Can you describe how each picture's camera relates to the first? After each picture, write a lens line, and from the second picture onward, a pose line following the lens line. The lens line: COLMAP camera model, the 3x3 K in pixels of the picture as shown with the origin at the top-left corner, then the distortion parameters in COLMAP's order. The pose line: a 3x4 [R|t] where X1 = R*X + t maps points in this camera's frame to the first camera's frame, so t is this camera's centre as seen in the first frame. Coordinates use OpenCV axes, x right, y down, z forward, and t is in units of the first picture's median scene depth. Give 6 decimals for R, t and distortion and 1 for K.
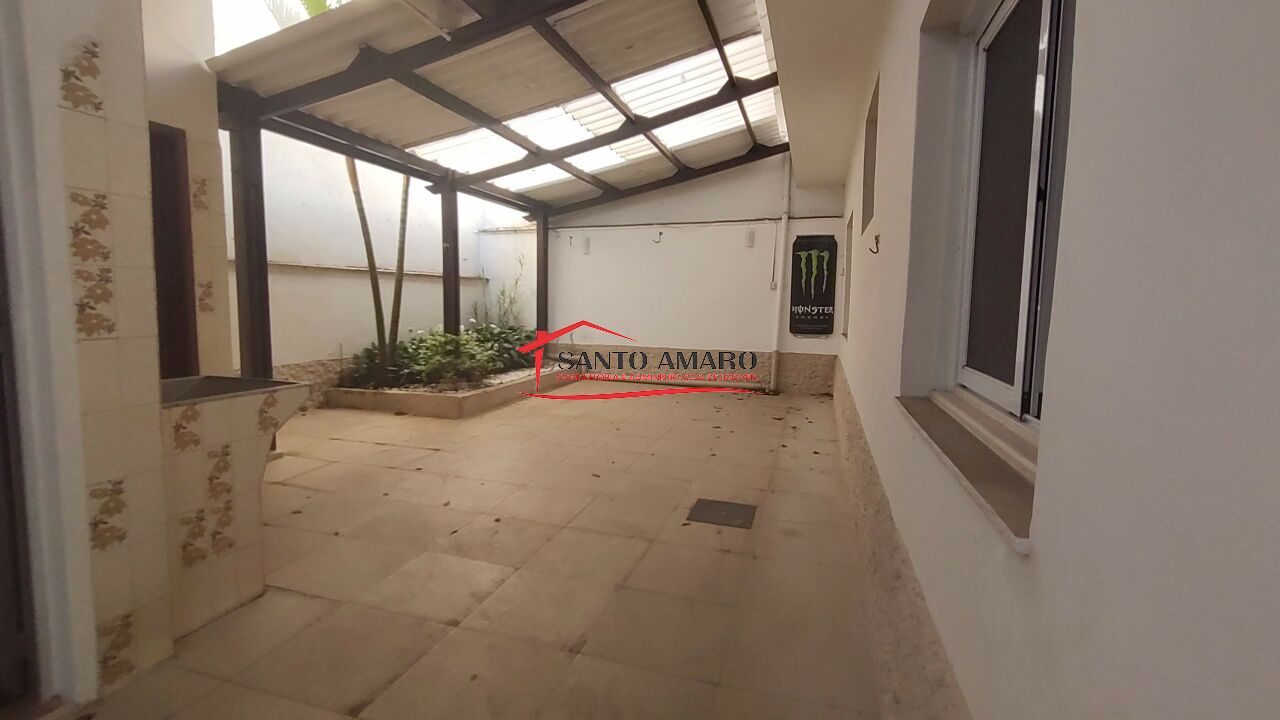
lens RADIAL K [[587.3, 0, 637.0], [0, 587.3, 365.2], [0, 0, 1]] dist [0.004079, 0.001706]
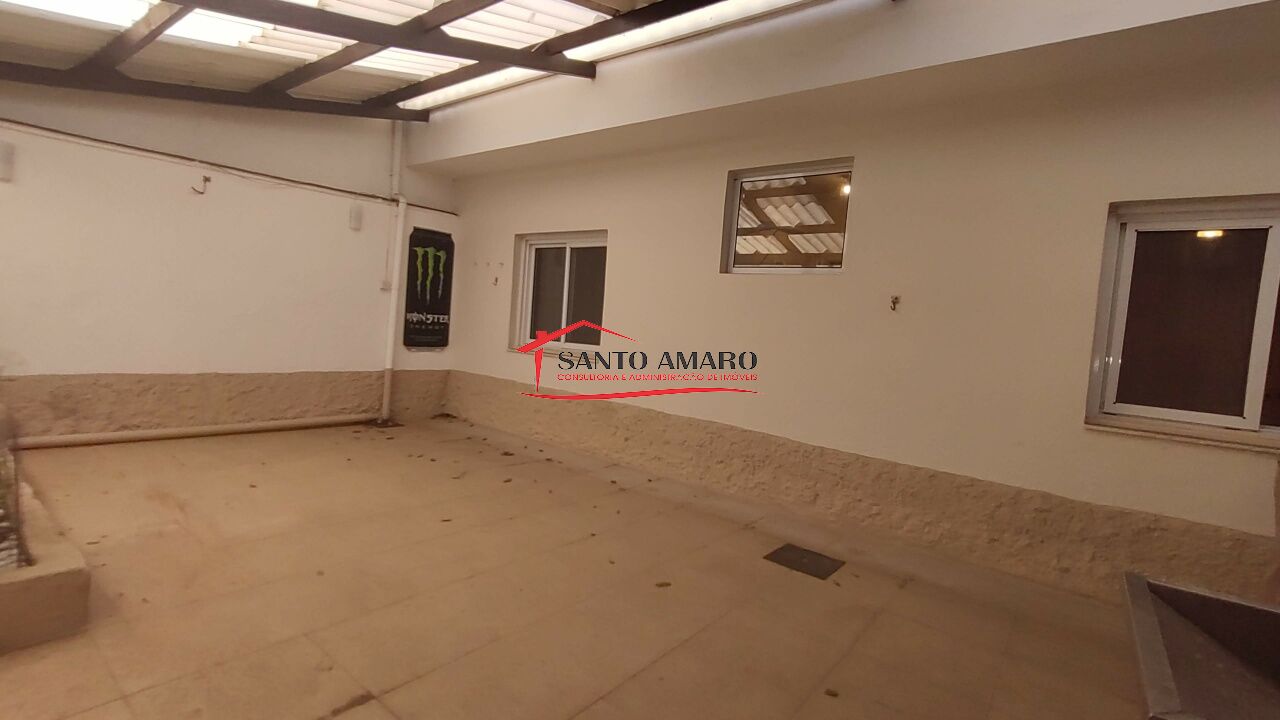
lens RADIAL K [[587.3, 0, 642.9], [0, 587.3, 353.6], [0, 0, 1]] dist [0.004079, 0.001706]
pose [[0.357687, -0.034009, 0.933222, -0.703308], [0.031691, 0.999203, 0.024267, -0.099372], [-0.933304, 0.020895, 0.358480, 0.758061]]
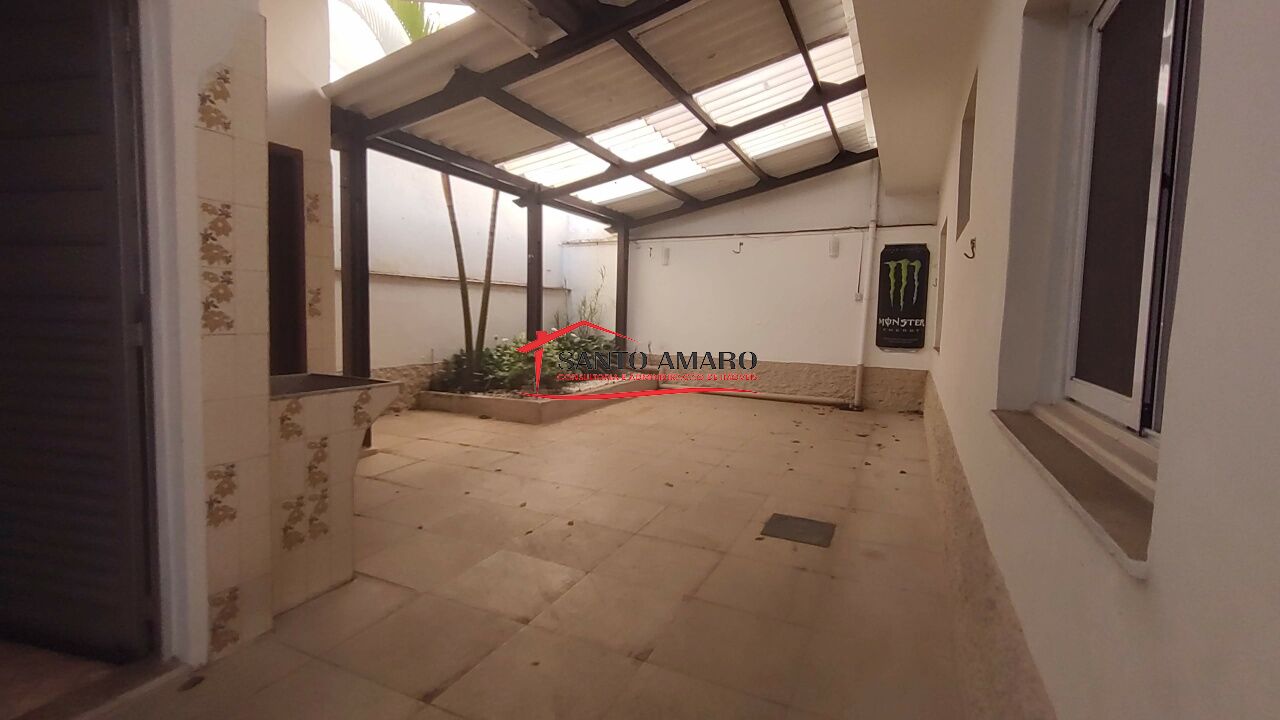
lens RADIAL K [[587.3, 0, 636.9], [0, 587.3, 363.1], [0, 0, 1]] dist [0.004079, 0.001706]
pose [[0.990944, 0.019869, -0.132801, 0.003484], [-0.023014, 0.999489, -0.022188, 0.005002], [0.132292, 0.025043, 0.990894, 0.003248]]
